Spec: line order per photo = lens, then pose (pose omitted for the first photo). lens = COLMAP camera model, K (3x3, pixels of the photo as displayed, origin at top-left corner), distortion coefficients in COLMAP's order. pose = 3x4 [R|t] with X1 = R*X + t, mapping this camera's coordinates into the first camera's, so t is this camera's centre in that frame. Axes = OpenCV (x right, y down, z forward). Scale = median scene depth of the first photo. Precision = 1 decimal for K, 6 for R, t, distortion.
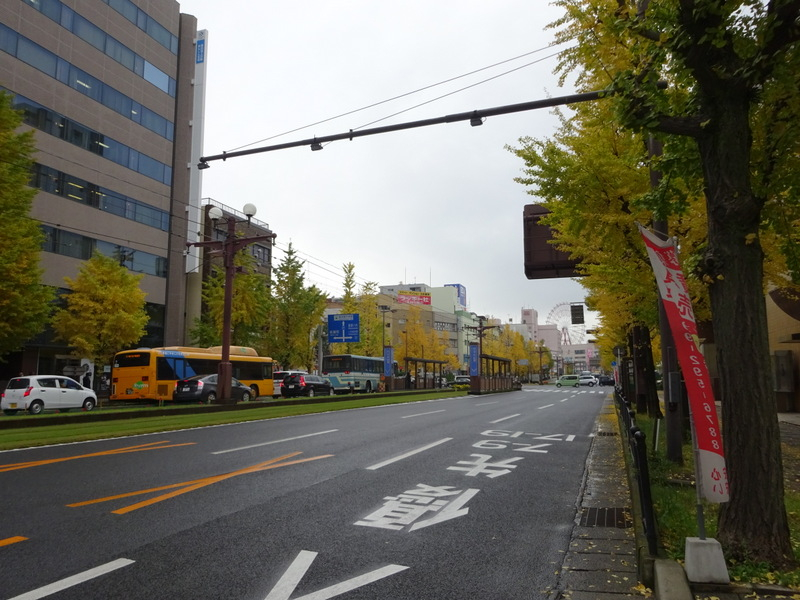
lens RADIAL K [[569.6, 0, 400.0], [0, 569.6, 300.0], [0, 0, 1]] dist [-0.002698, -0.000011]
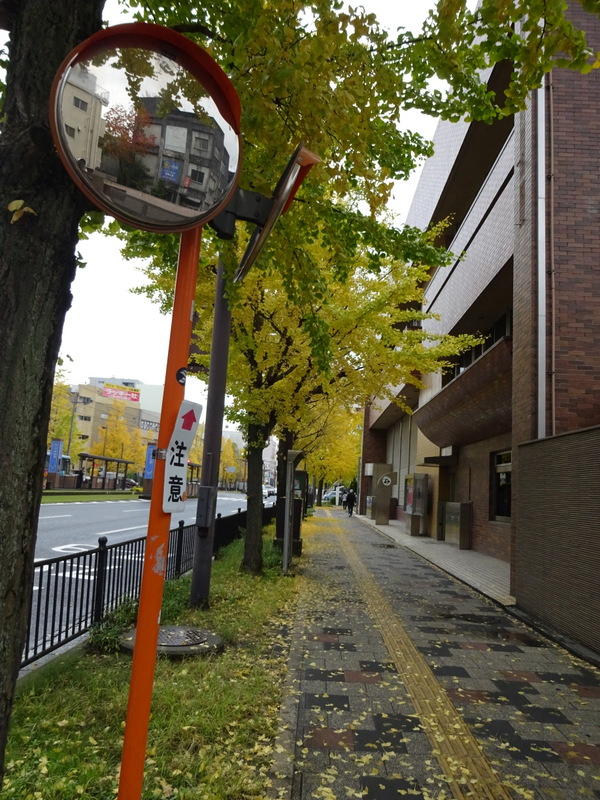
lens RADIAL K [[569.6, 0, 300.0], [0, 569.6, 400.0], [0, 0, 1]] dist [-0.002698, -0.000011]
pose [[0.947213, 0.112830, 0.300096, 0.023181], [-0.109836, 0.993586, -0.026886, 0.001237], [-0.301205, -0.007494, 0.953530, 0.015035]]
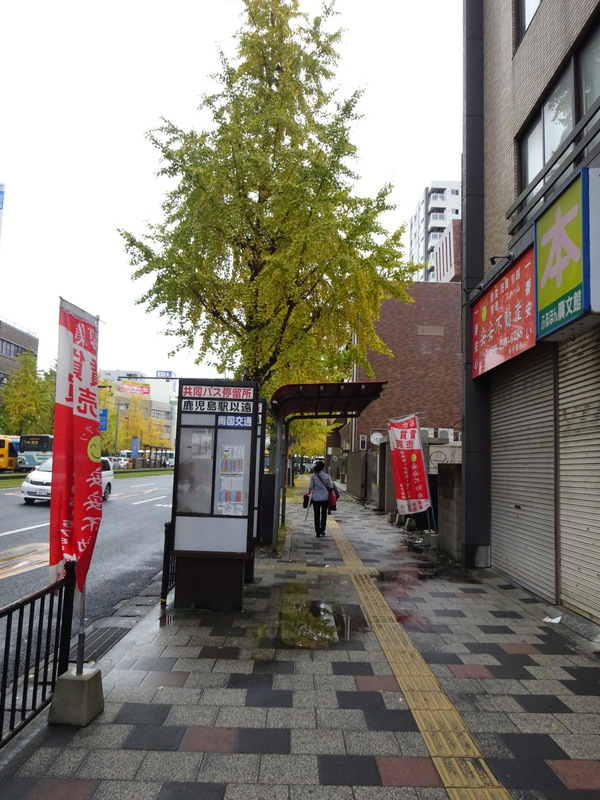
lens RADIAL K [[569.6, 0, 300.0], [0, 569.6, 400.0], [0, 0, 1]] dist [-0.002698, -0.000011]
pose [[0.940600, 0.067680, 0.332704, -0.040002], [-0.077660, 0.996839, 0.016776, -0.022321], [-0.330516, -0.041617, 0.942882, -0.157858]]
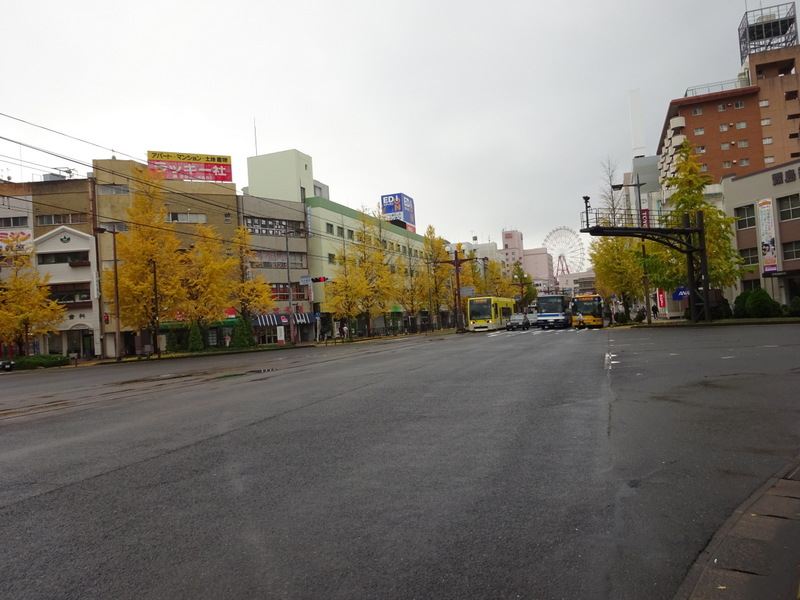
lens RADIAL K [[569.6, 0, 400.0], [0, 569.6, 300.0], [0, 0, 1]] dist [-0.002698, -0.000011]
pose [[0.997875, -0.064541, -0.008957, 0.191098], [0.065105, 0.993184, 0.096684, 0.069851], [0.002655, -0.097062, 0.995275, 0.510590]]
